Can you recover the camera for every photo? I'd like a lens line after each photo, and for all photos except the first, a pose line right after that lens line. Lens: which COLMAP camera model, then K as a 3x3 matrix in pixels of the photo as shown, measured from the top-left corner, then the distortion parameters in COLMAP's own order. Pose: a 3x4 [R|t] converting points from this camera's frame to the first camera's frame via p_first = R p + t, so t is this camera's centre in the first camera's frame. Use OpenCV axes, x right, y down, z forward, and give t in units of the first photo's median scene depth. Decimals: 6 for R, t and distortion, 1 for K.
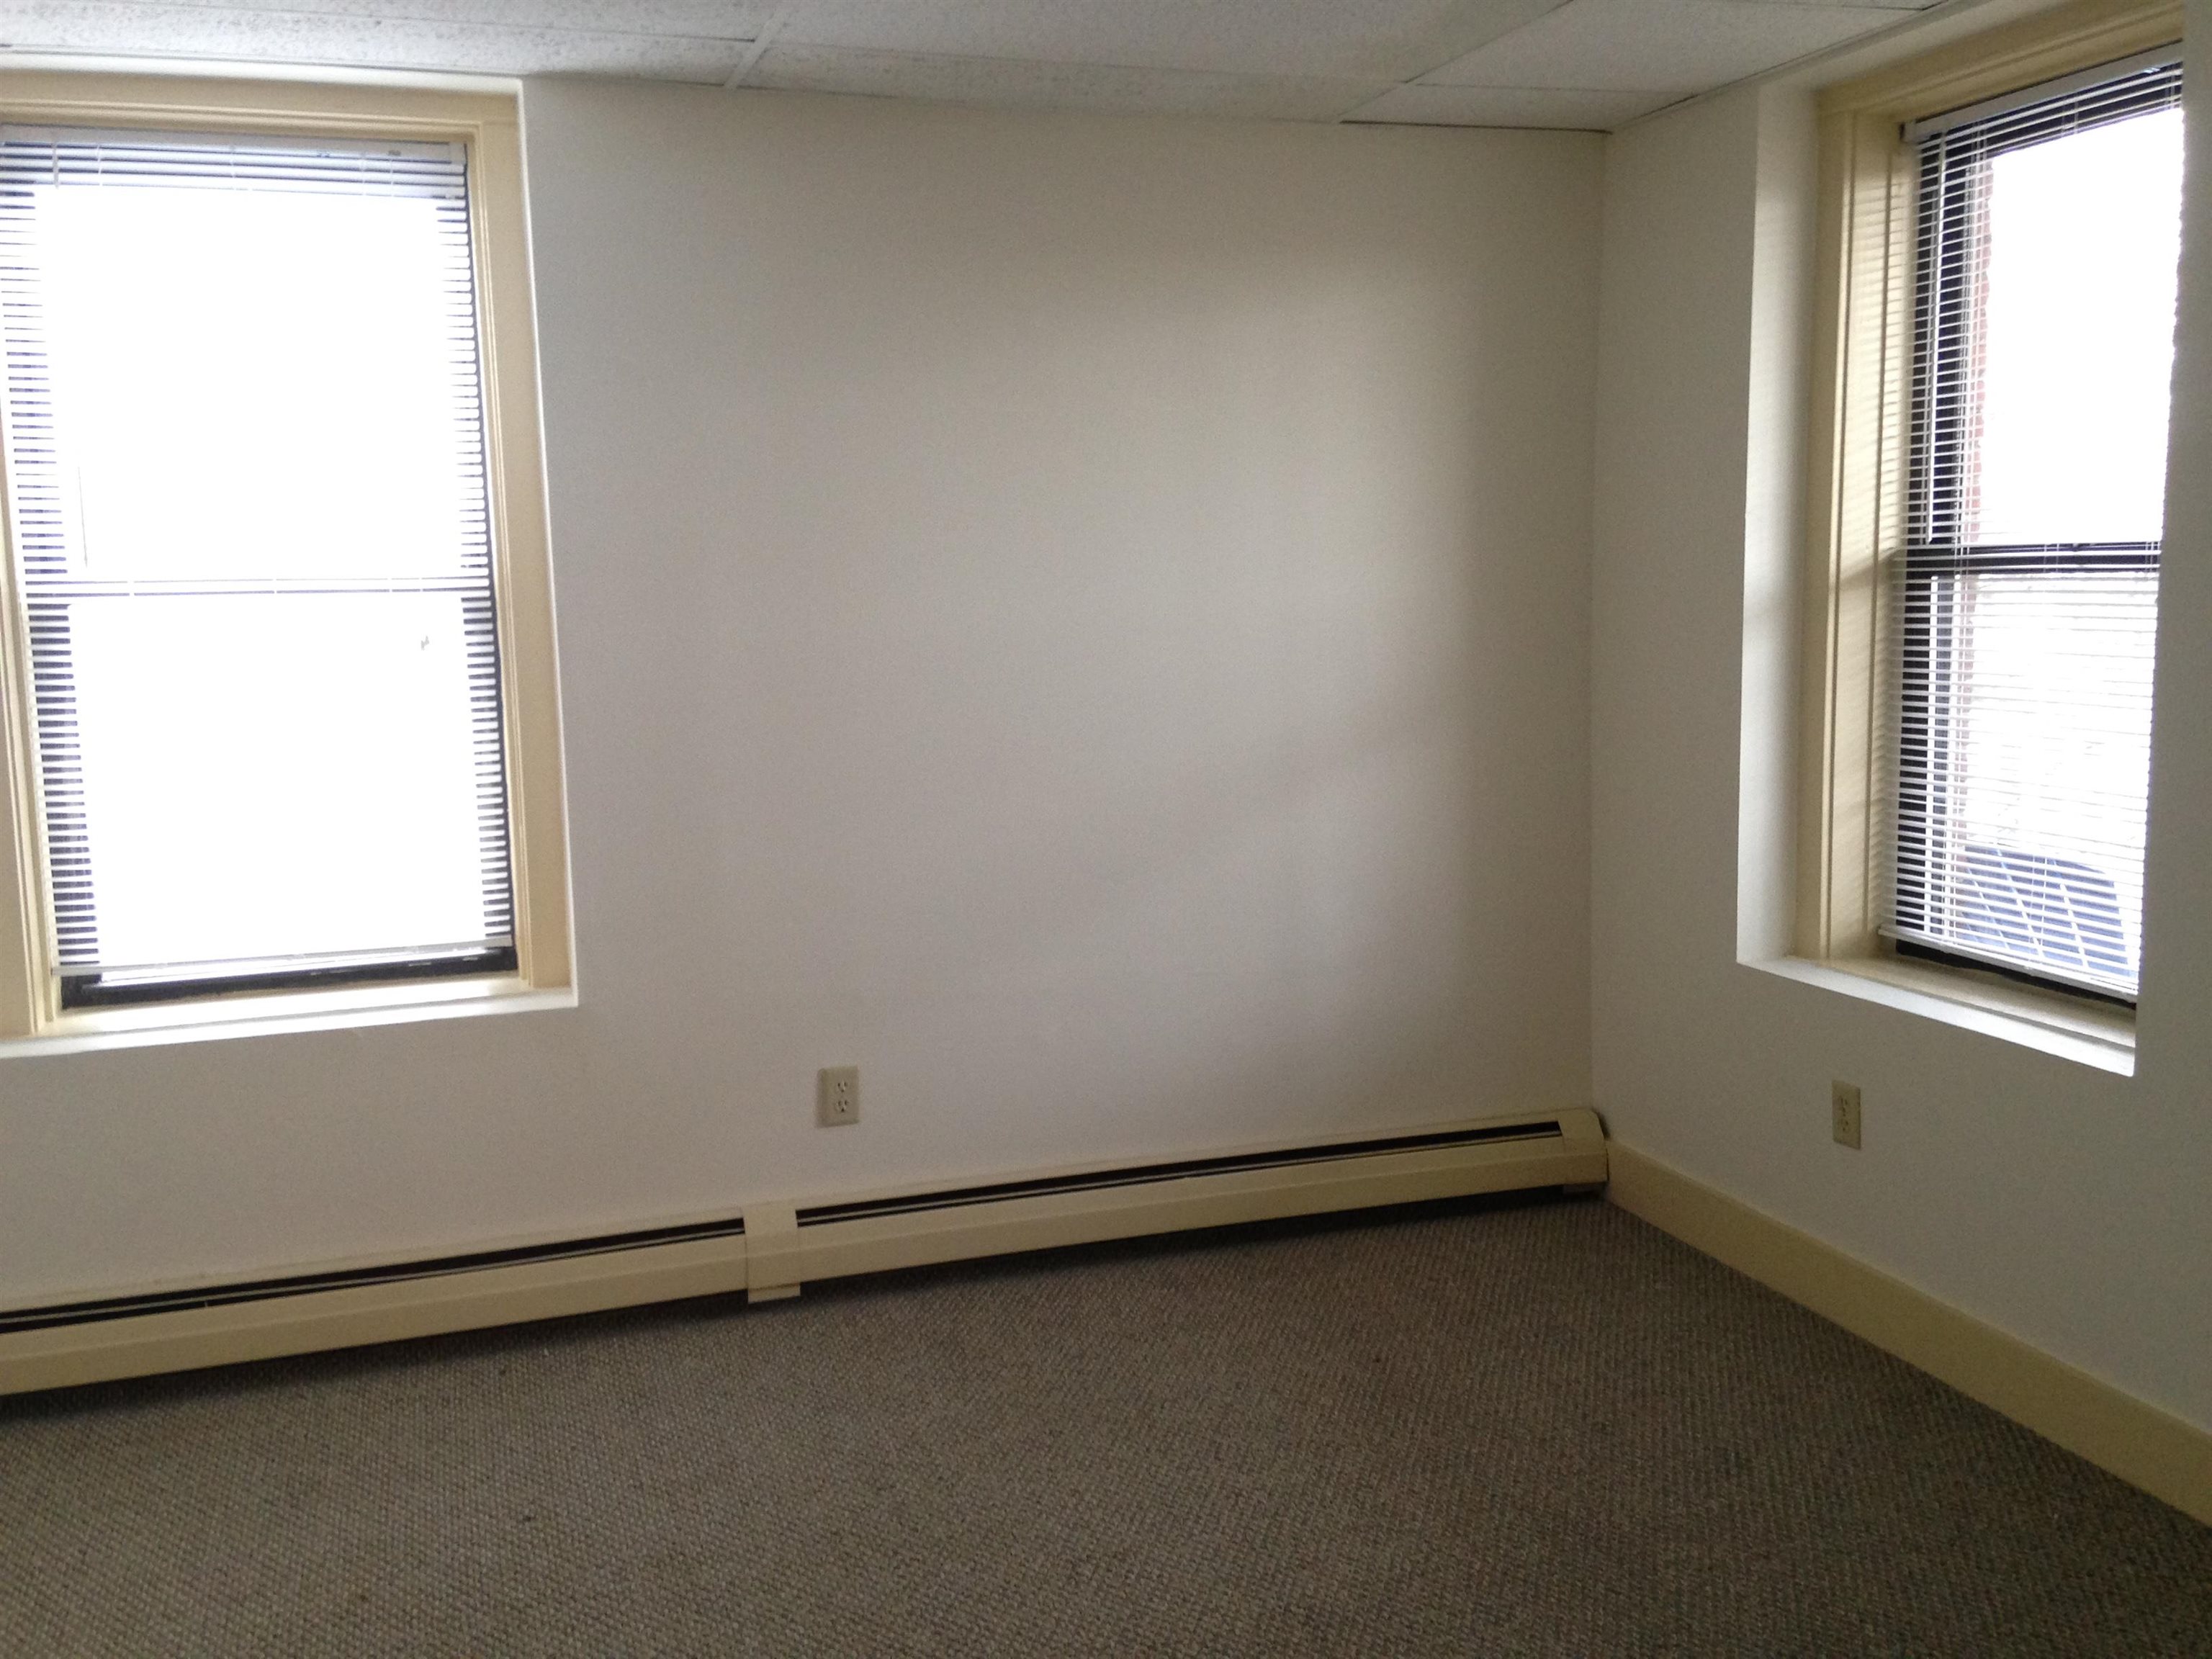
lens RADIAL K [[2022.3, 0, 1159.0], [0, 2022.3, 810.4], [0, 0, 1]] dist [0.179808, -0.268310]
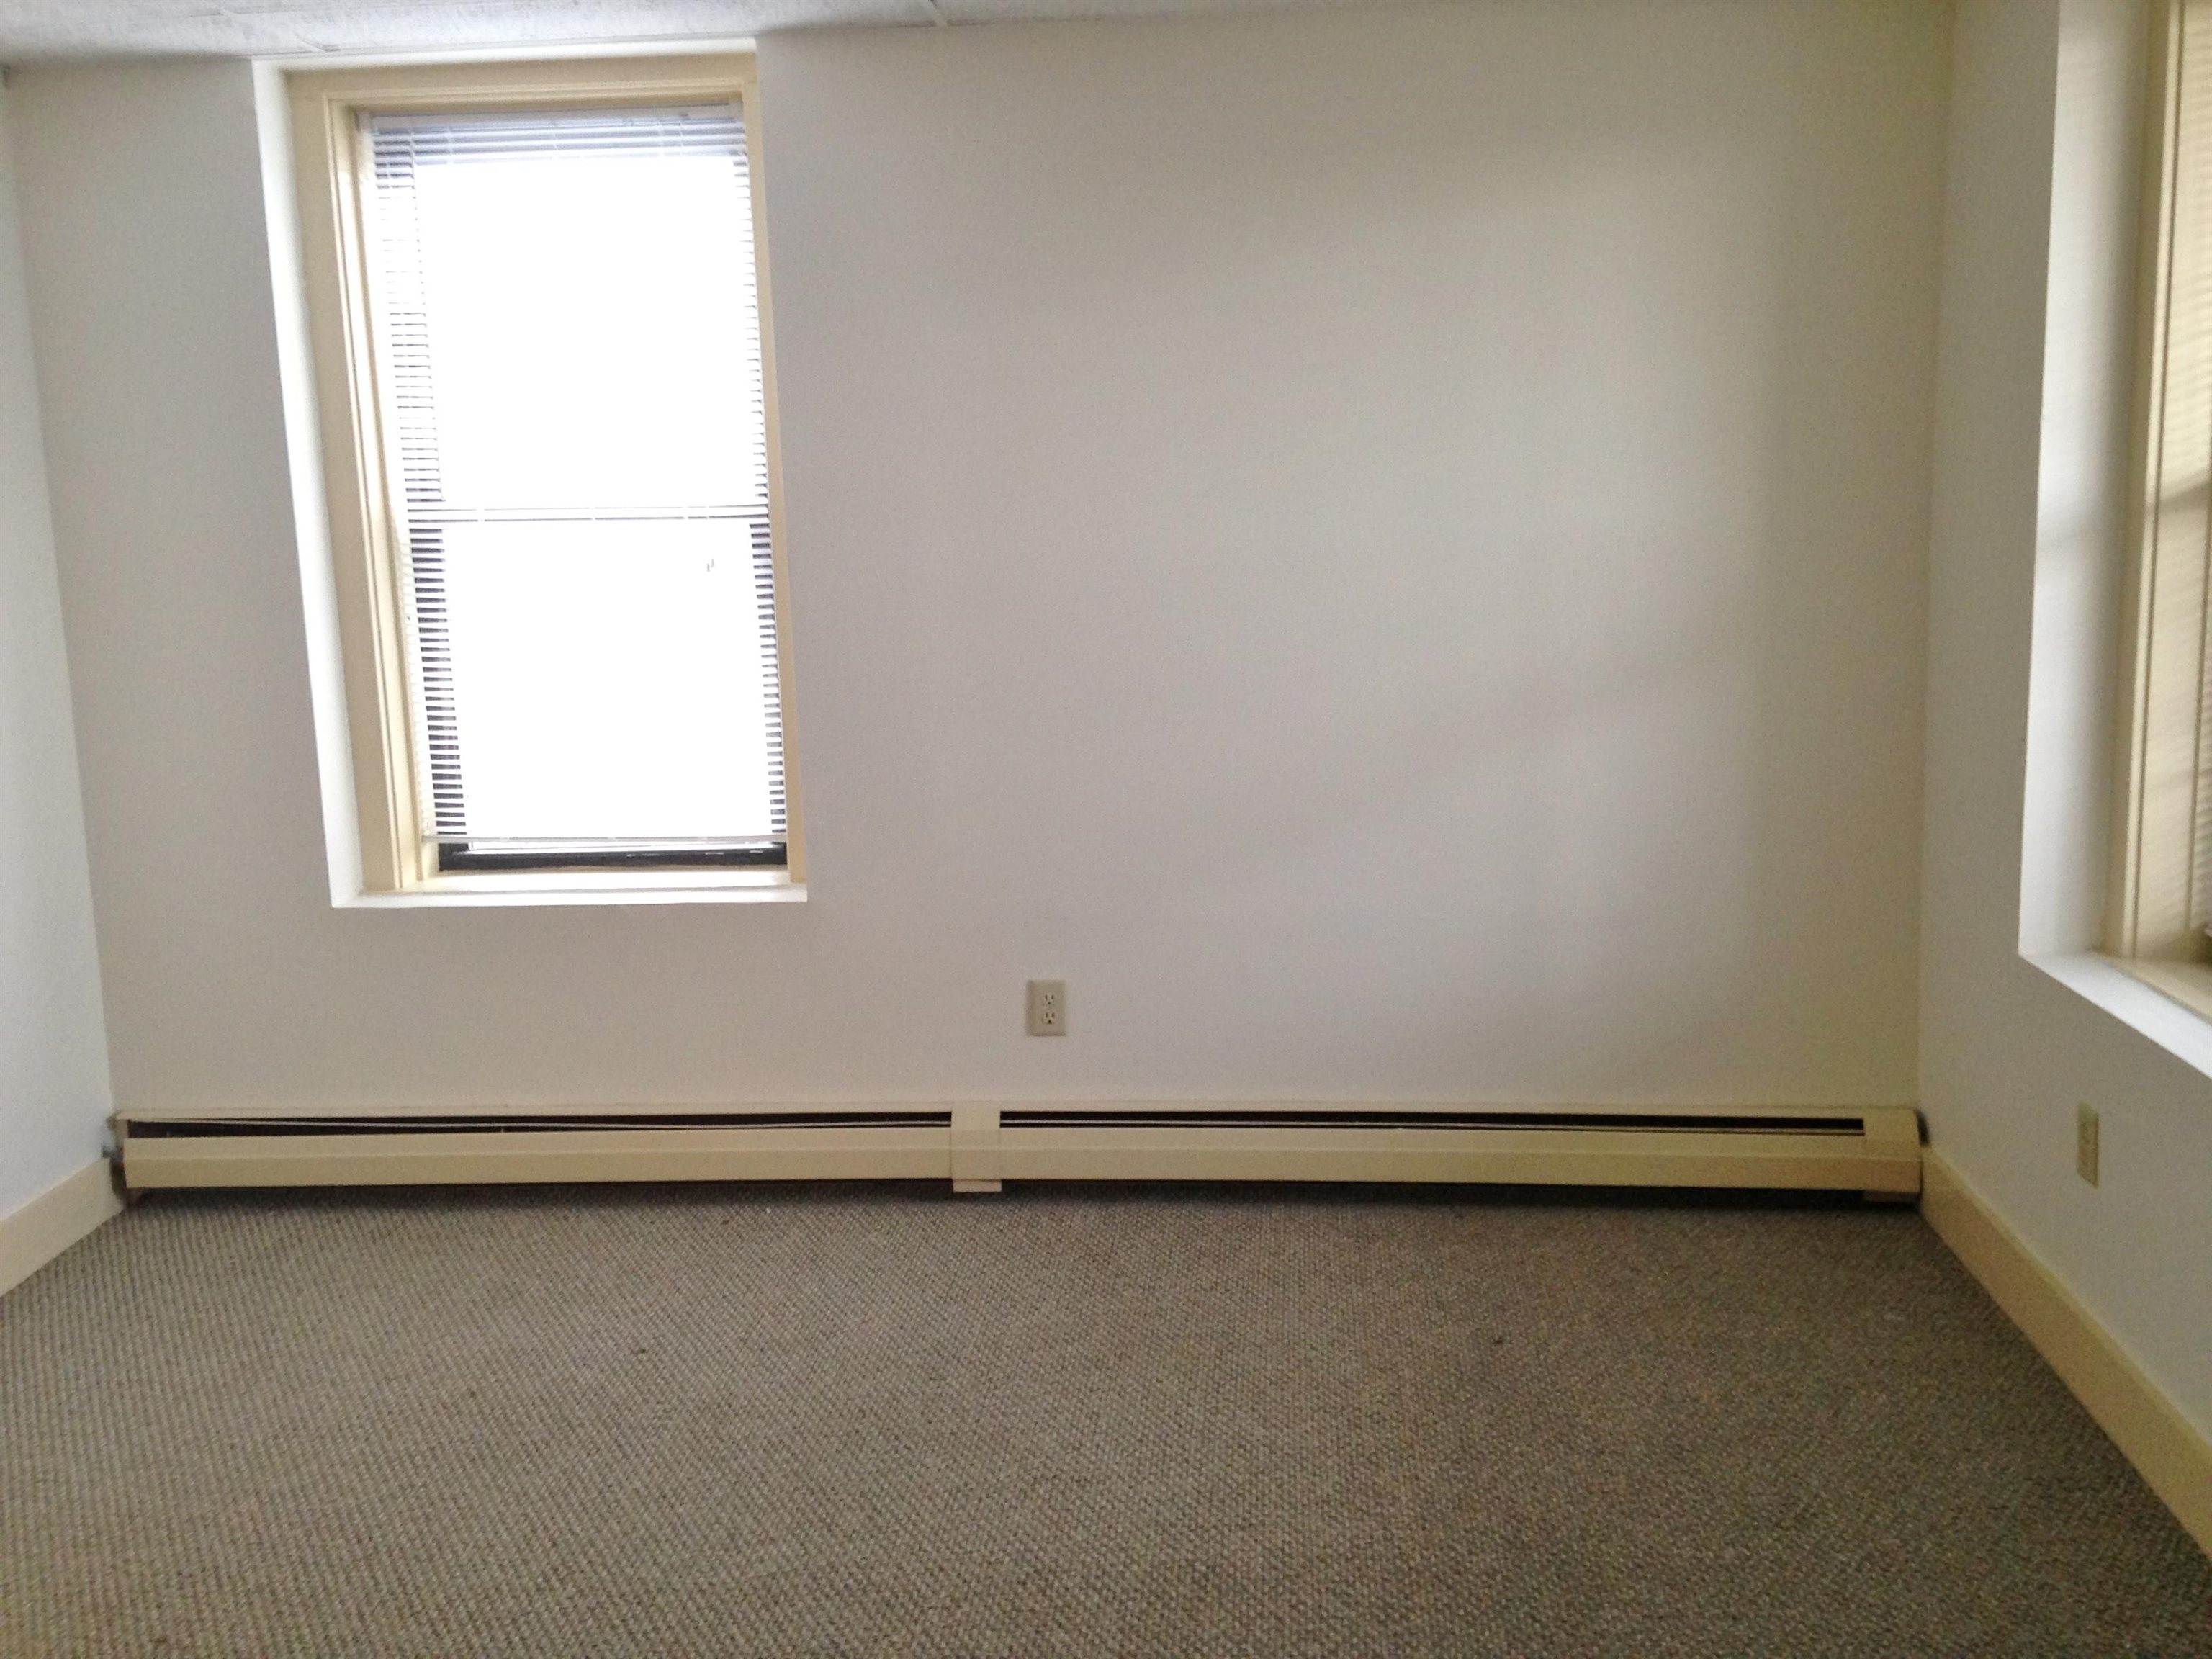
lens RADIAL K [[2042.3, 0, 1129.6], [0, 2042.3, 818.8], [0, 0, 1]] dist [0.195488, -0.330878]
pose [[0.915415, 0.058368, -0.398257, 0.296176], [-0.040317, 0.997750, 0.053559, -0.013399], [0.400488, -0.032972, 0.915709, 0.067649]]
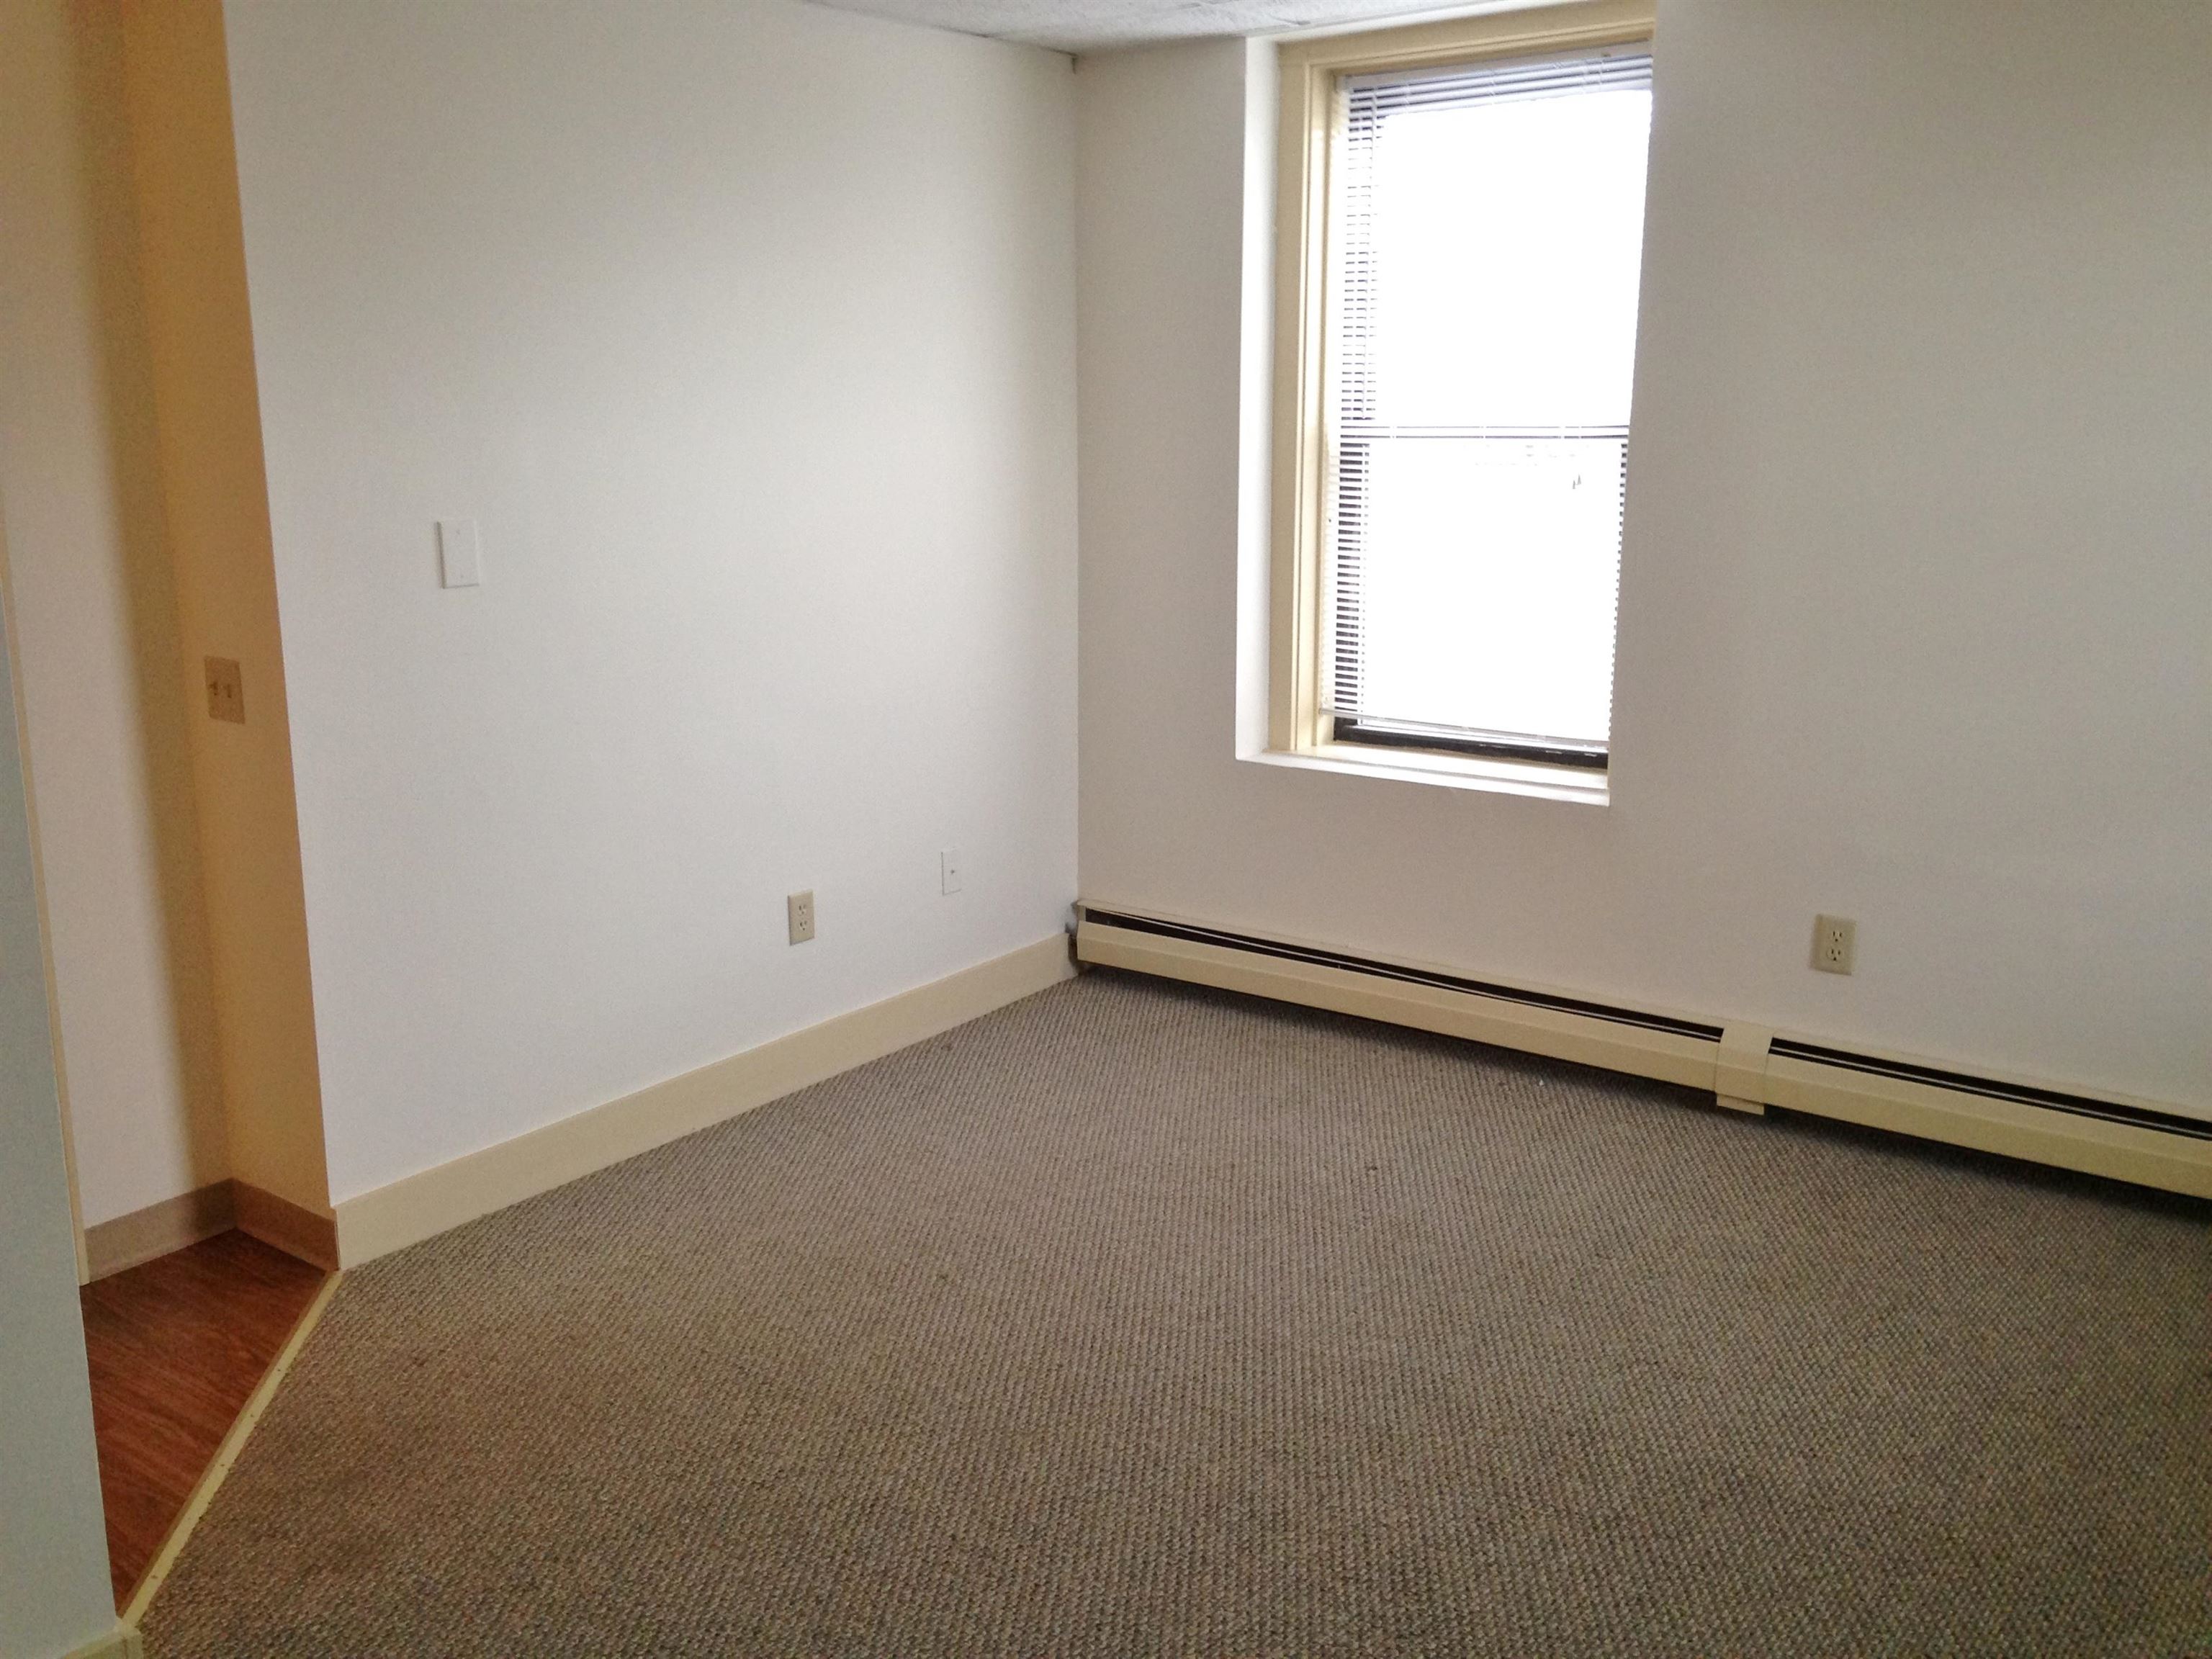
lens RADIAL K [[2032.1, 0, 1132.8], [0, 2032.1, 818.1], [0, 0, 1]] dist [0.198371, -0.300386]
pose [[0.552430, 0.183908, -0.813019, 0.493103], [-0.116179, 0.982825, 0.143378, -0.031396], [0.825423, 0.015250, 0.564308, 0.121935]]
